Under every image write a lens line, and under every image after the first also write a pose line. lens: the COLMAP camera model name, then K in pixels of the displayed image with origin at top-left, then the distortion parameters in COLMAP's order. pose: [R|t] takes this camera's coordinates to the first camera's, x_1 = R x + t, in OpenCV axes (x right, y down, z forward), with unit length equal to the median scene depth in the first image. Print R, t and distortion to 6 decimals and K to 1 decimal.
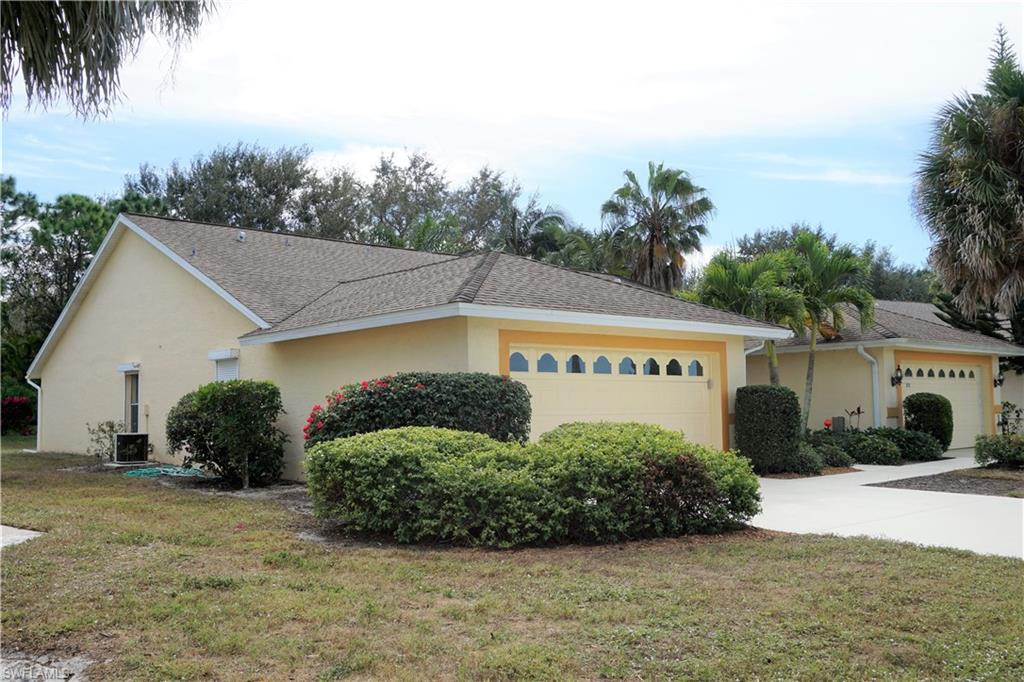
lens RADIAL K [[922.2, 0, 512.0], [0, 922.2, 341.0], [0, 0, 1]] dist [-0.000290, 0.000309]
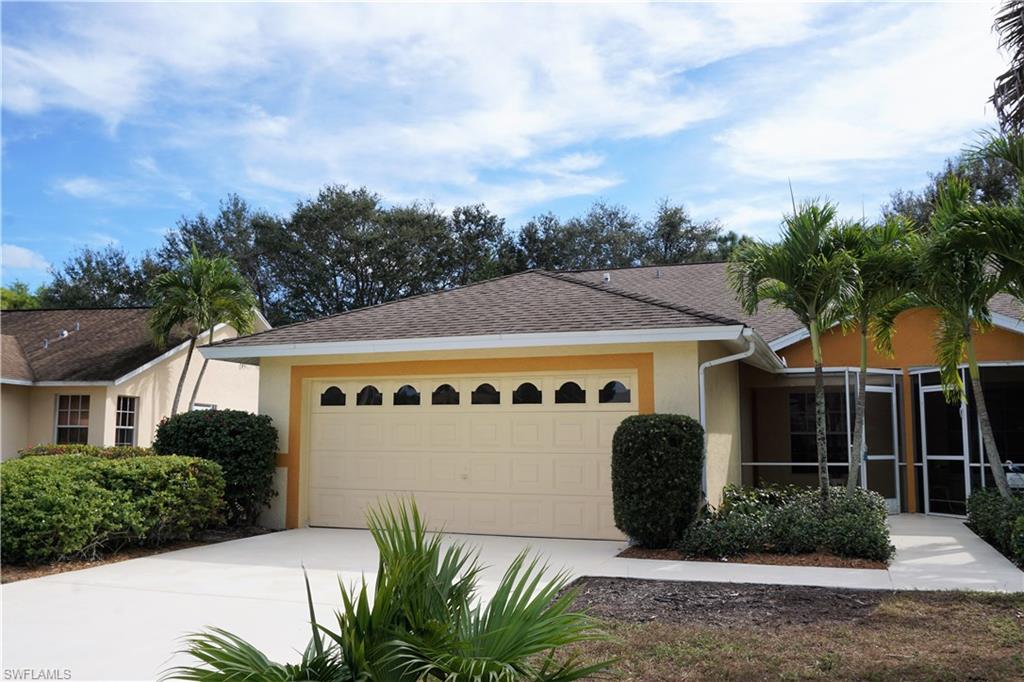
lens RADIAL K [[922.2, 0, 512.0], [0, 922.2, 341.0], [0, 0, 1]] dist [-0.000290, 0.000309]
pose [[0.445288, -0.093245, -0.890519, 0.903142], [0.051110, 0.995588, -0.078691, 0.047031], [0.893928, -0.010474, 0.448089, 0.663916]]
